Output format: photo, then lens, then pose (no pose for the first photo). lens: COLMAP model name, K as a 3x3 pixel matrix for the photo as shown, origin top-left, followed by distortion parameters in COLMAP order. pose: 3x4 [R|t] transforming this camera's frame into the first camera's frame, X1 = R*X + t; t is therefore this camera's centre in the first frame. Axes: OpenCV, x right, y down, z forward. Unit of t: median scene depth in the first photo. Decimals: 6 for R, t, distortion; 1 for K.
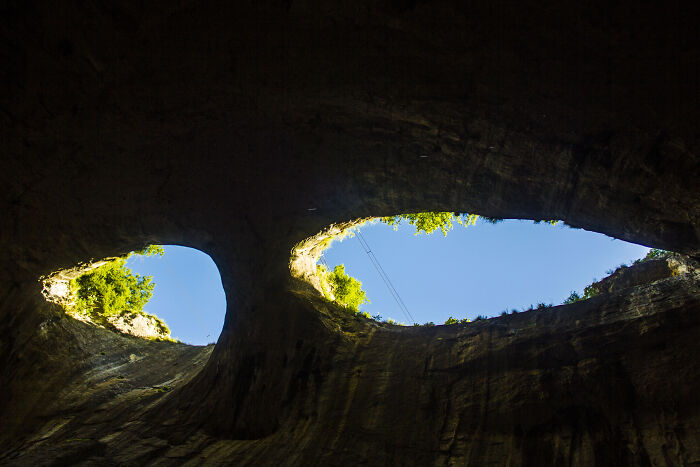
lens RADIAL K [[638.4, 0, 344.0], [0, 638.4, 228.9], [0, 0, 1]] dist [-0.075367, 0.000000]
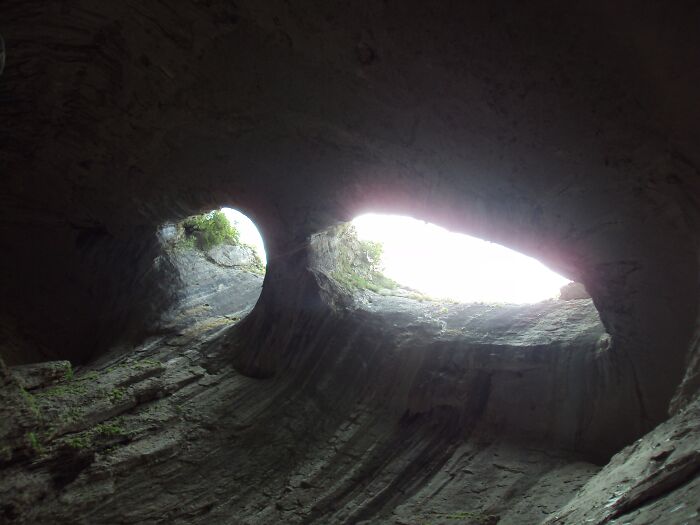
lens RADIAL K [[698.8, 0, 352.7], [0, 698.8, 260.8], [0, 0, 1]] dist [-0.082132, 0.000000]
pose [[0.942373, 0.101877, -0.318676, 0.425174], [-0.006579, 0.957969, 0.286795, -0.298217], [0.334500, -0.268172, 0.903434, -0.222507]]
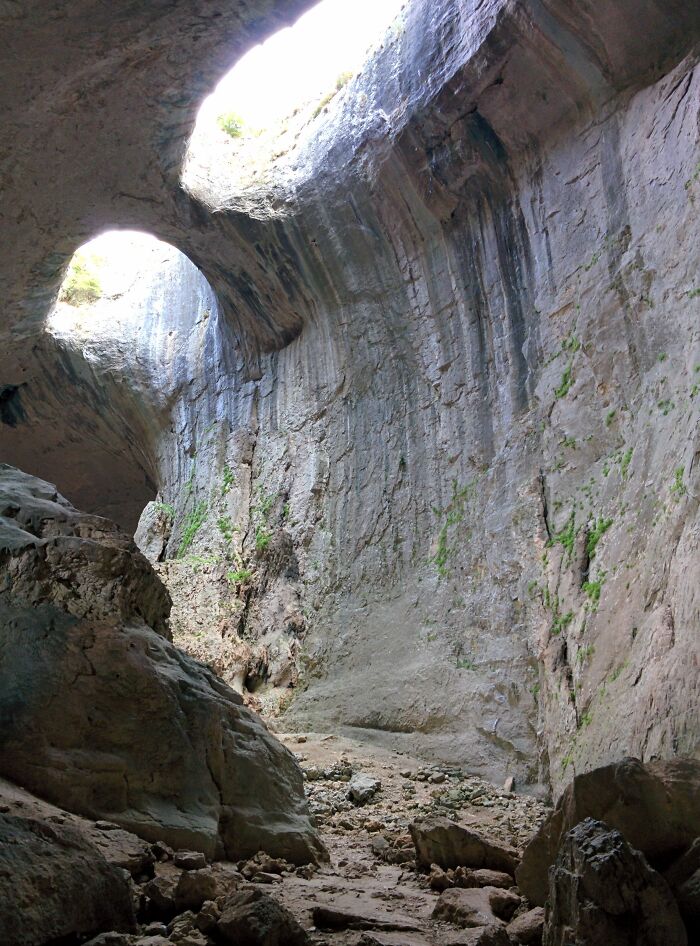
lens RADIAL K [[868.1, 0, 350.4], [0, 868.1, 487.9], [0, 0, 1]] dist [0.078731, -0.089896]
pose [[0.696746, -0.571077, -0.434069, 0.404760], [0.680696, 0.335497, 0.651226, -0.488521], [-0.226271, -0.749208, 0.622486, -0.251265]]
